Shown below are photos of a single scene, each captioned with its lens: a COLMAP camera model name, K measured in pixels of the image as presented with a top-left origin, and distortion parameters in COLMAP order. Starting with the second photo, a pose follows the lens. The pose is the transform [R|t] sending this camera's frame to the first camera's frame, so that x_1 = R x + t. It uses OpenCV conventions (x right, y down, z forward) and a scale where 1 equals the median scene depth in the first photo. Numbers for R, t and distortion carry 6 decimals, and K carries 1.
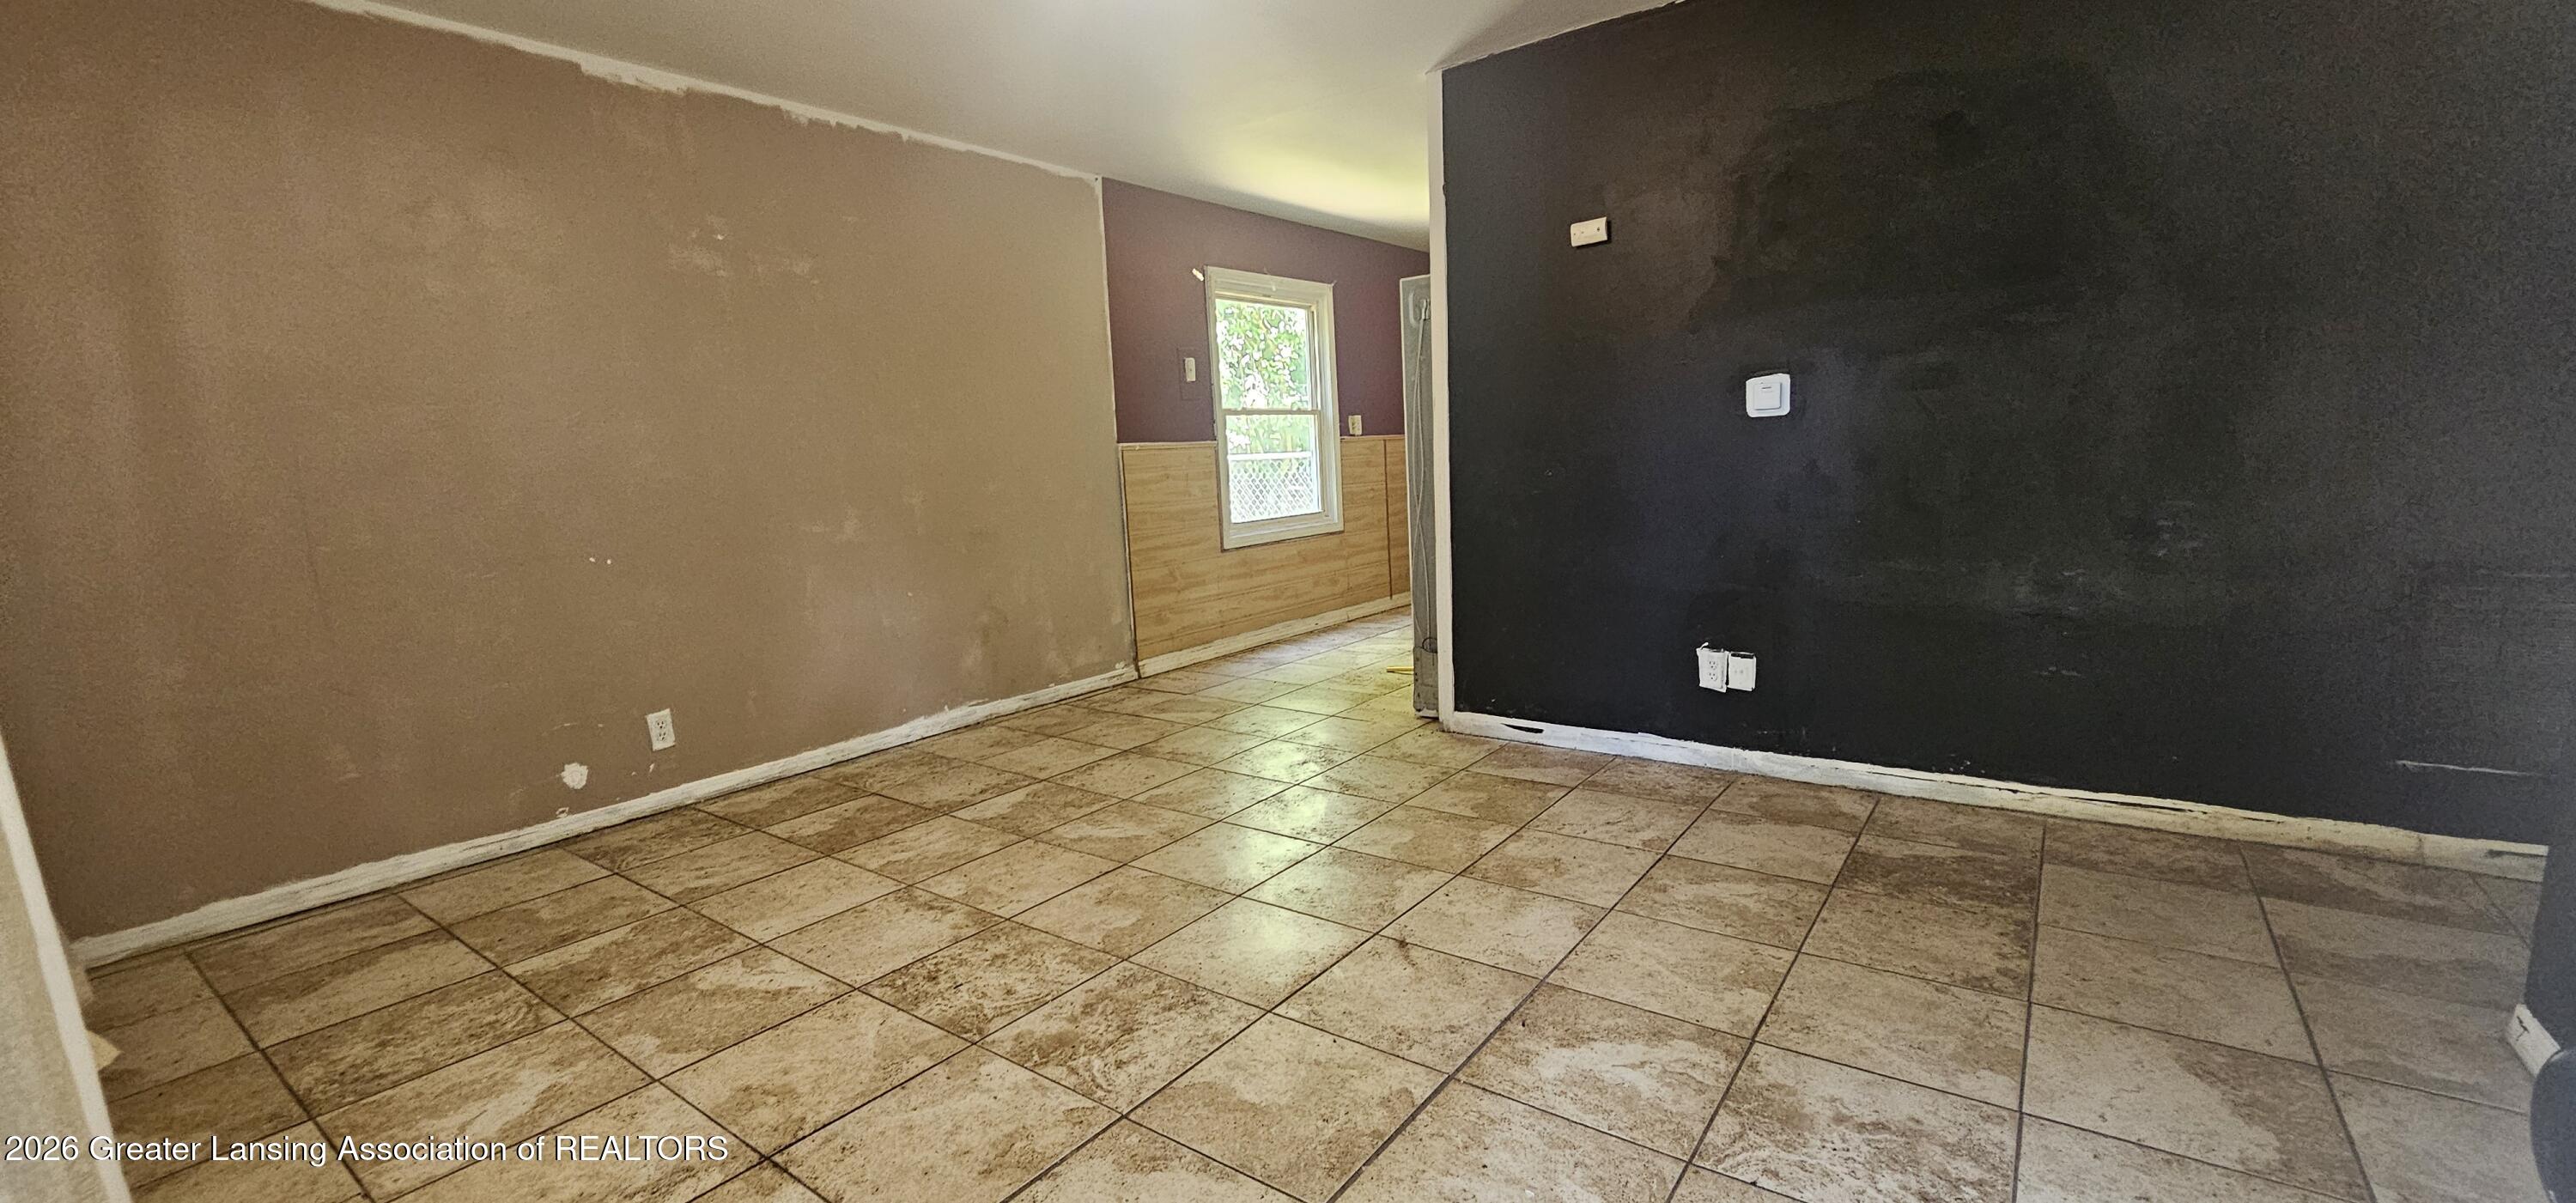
lens RADIAL K [[1060.2, 0, 1288.0], [0, 1060.2, 601.5], [0, 0, 1]] dist [-0.002316, -0.000185]
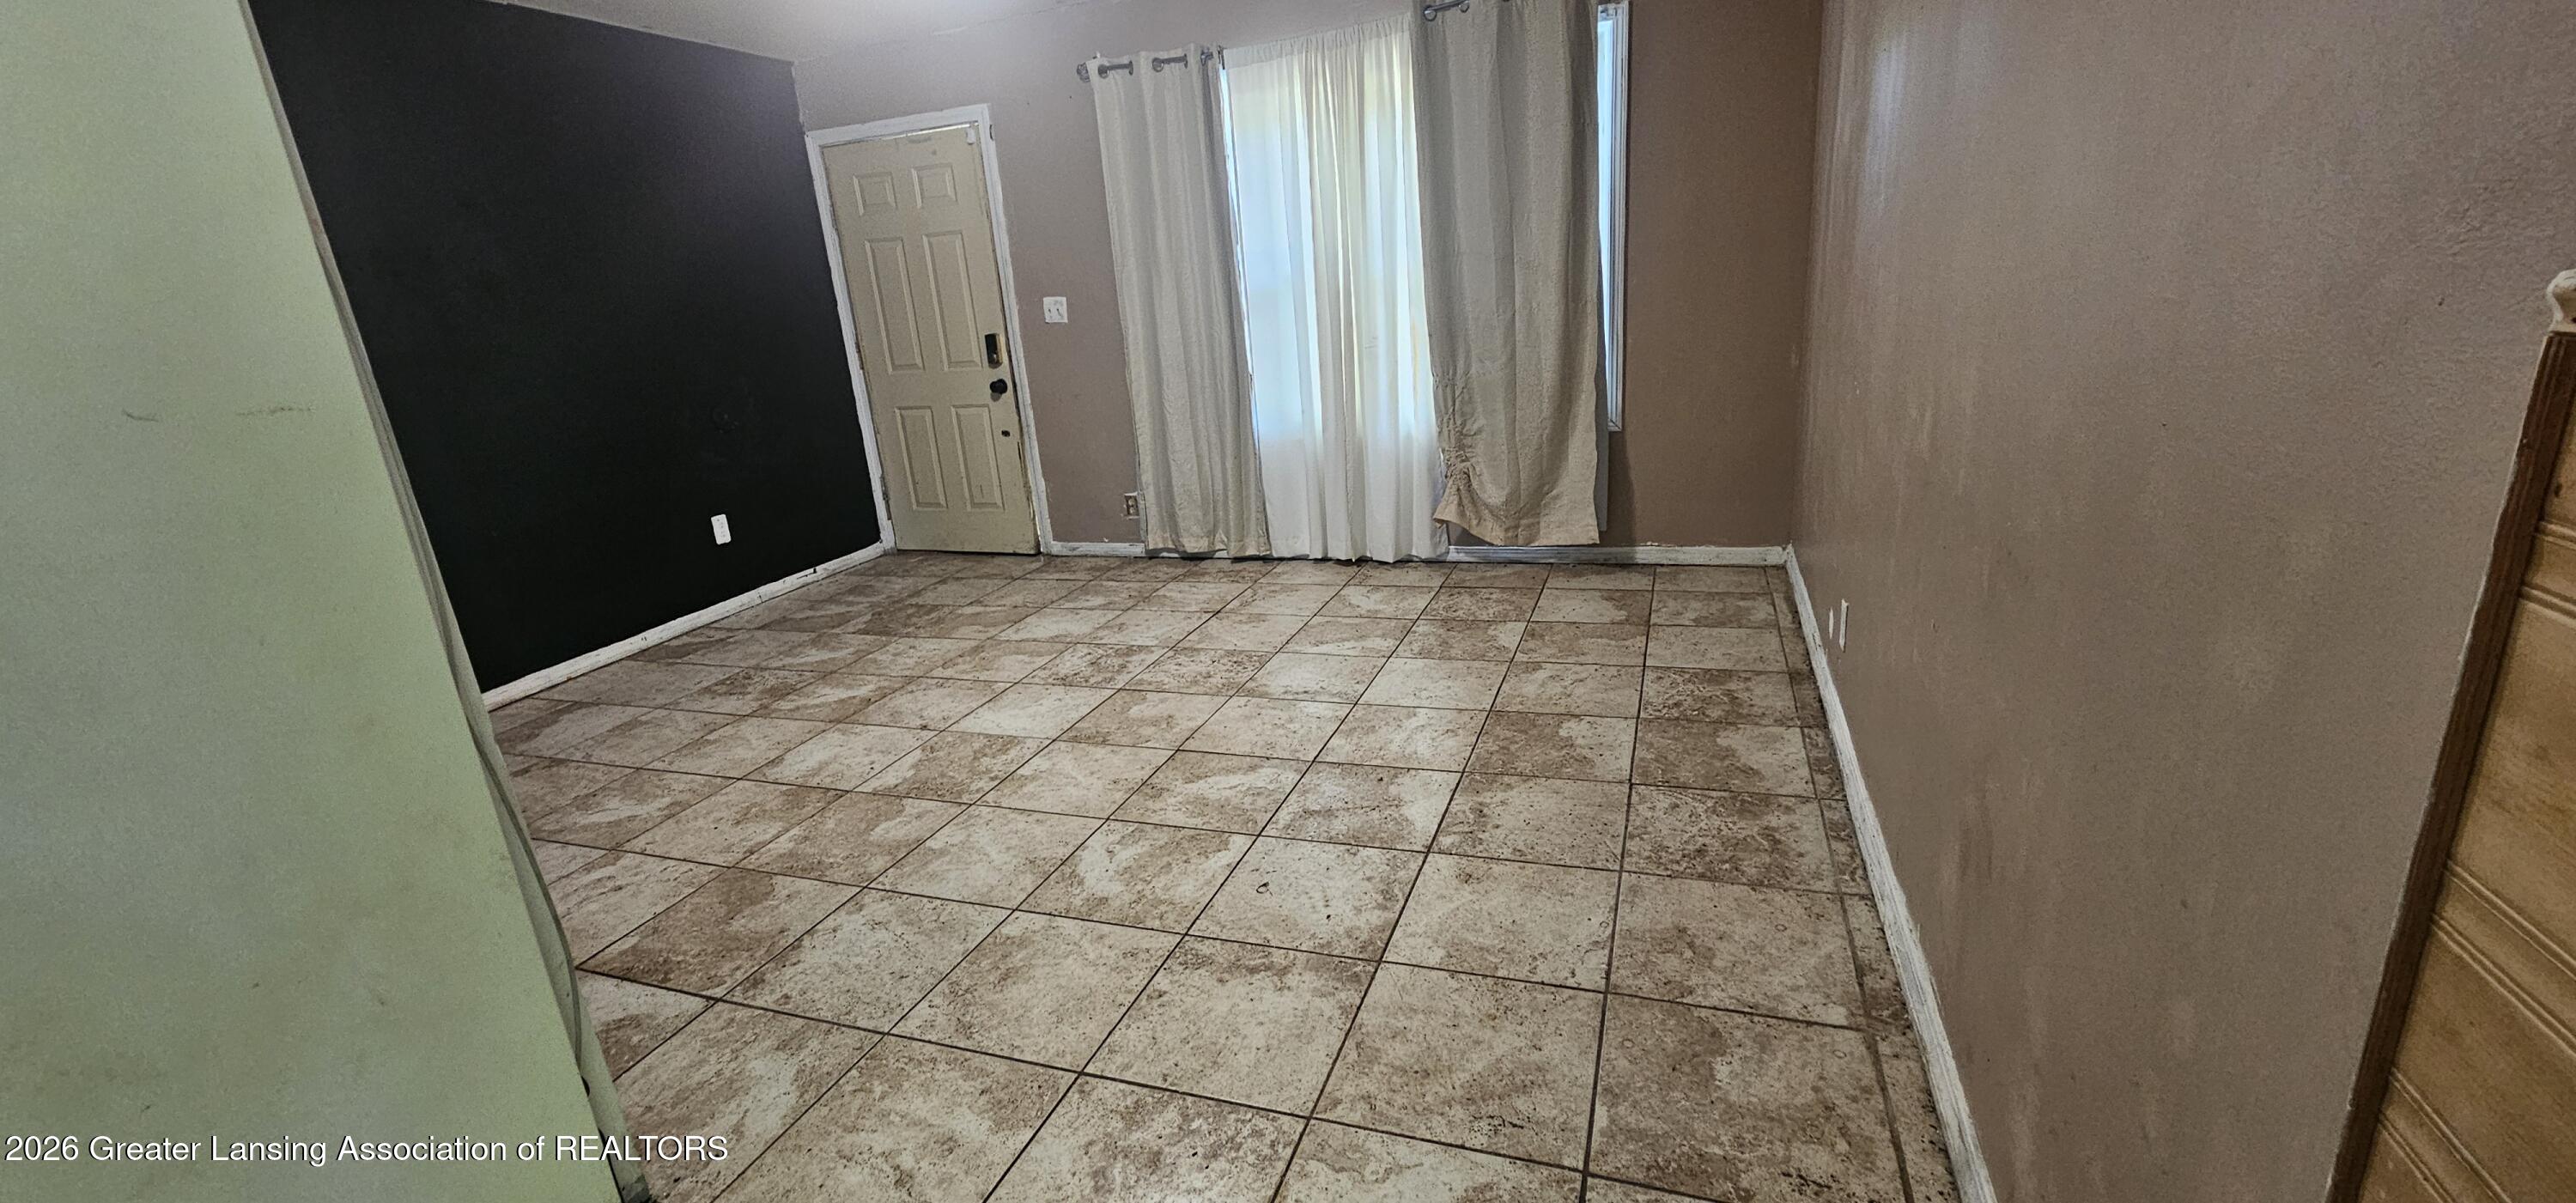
lens RADIAL K [[1060.2, 0, 1288.0], [0, 1060.2, 601.5], [0, 0, 1]] dist [-0.002316, -0.000185]
pose [[-0.950808, 0.202479, -0.234451, -0.047378], [0.088702, 0.903084, 0.420204, -0.325544], [0.296811, 0.378737, -0.876619, 2.012049]]
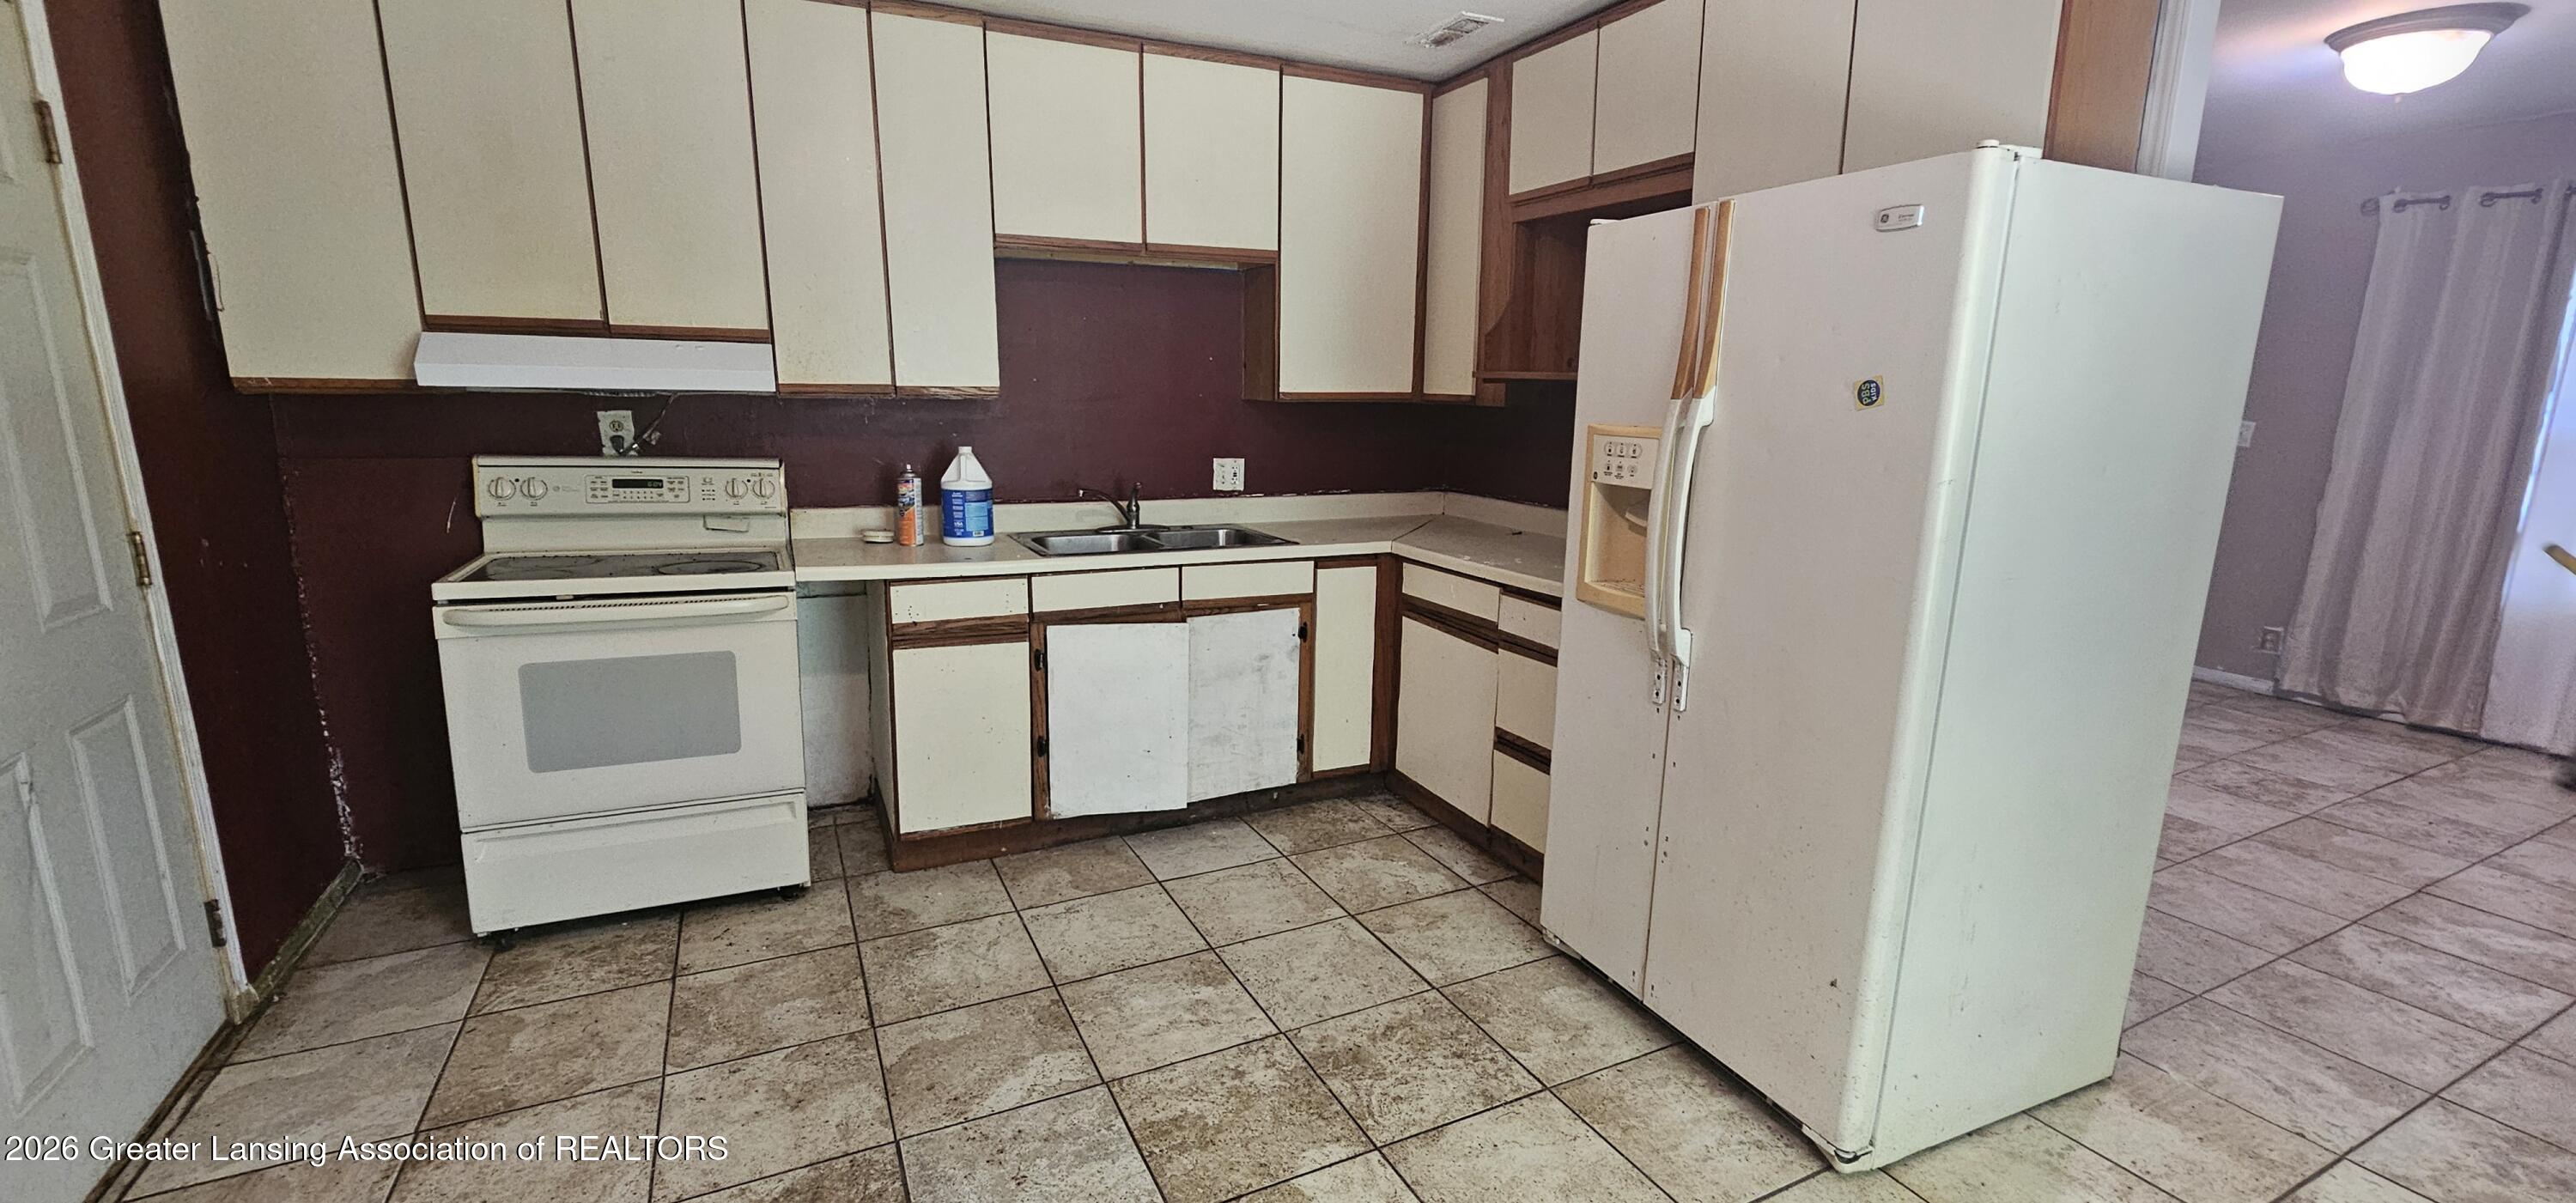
lens RADIAL K [[1060.2, 0, 1288.0], [0, 1060.2, 601.5], [0, 0, 1]] dist [-0.002316, -0.000185]
pose [[-0.886864, -0.050887, 0.459219, 0.399999], [0.099820, 0.949340, 0.297976, -0.478933], [-0.451118, 0.310103, -0.836856, 2.455266]]
